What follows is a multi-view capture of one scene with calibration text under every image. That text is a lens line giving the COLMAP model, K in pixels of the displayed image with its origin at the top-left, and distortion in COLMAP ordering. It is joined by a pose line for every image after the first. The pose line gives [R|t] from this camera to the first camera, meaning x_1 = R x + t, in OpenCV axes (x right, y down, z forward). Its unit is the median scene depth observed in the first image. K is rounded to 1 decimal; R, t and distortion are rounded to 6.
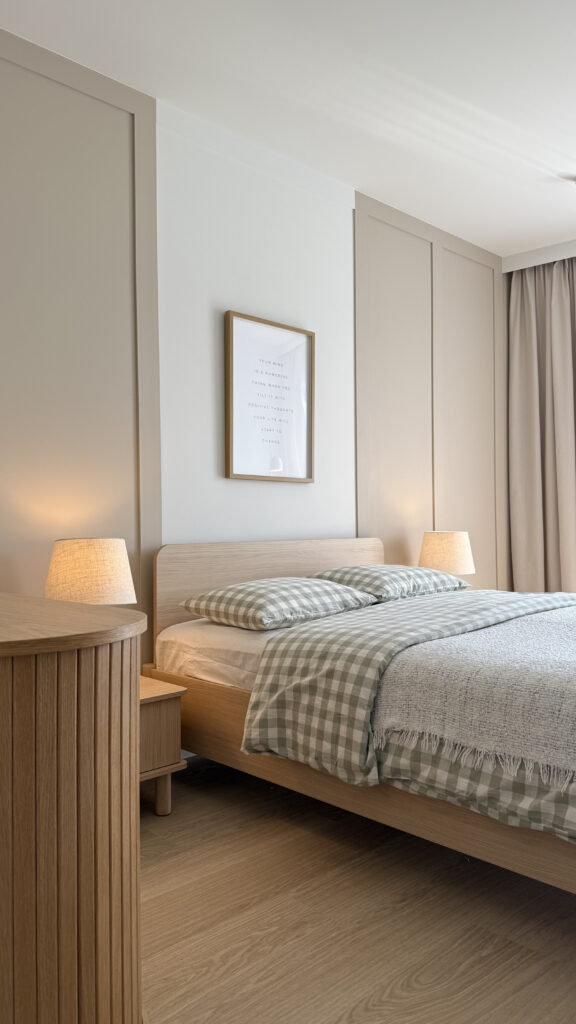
lens RADIAL K [[730.7, 0, 265.9], [0, 730.7, 519.4], [0, 0, 1]] dist [0.086692, -0.137976]
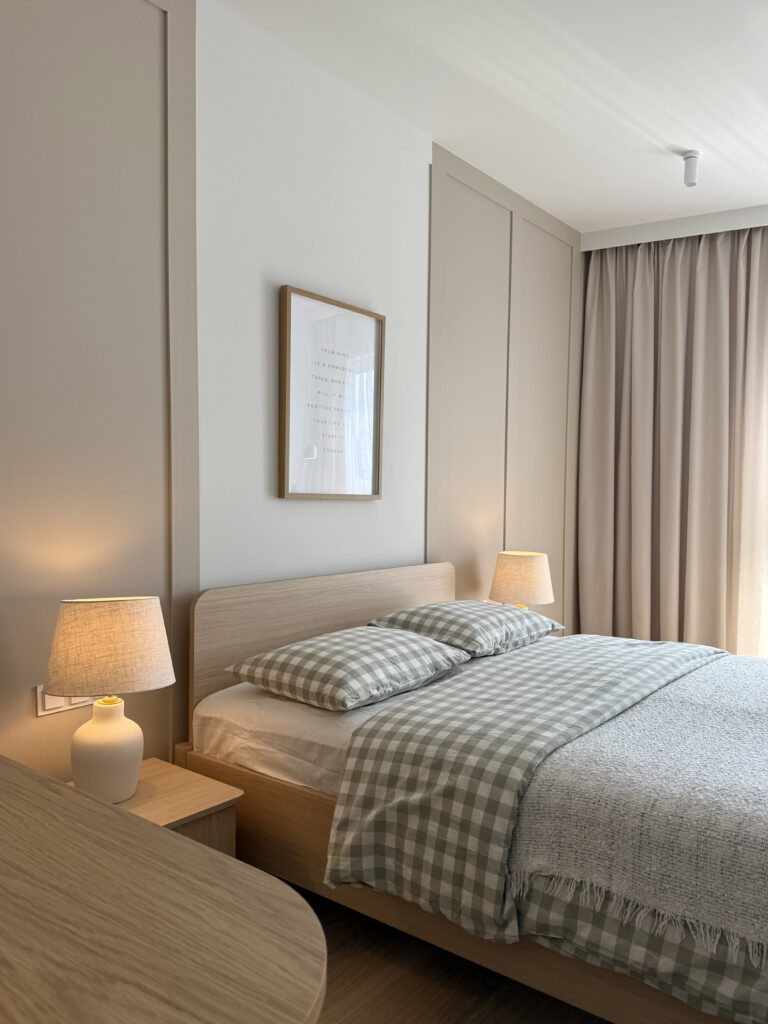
lens RADIAL K [[751.5, 0, 384.0], [0, 751.5, 512.0], [0, 0, 1]] dist [0.069977, -0.100665]
pose [[0.982990, 0.010450, 0.183361, -0.112853], [-0.021736, 0.997983, 0.059647, -0.113420], [-0.182368, -0.062618, 0.981234, 0.214024]]
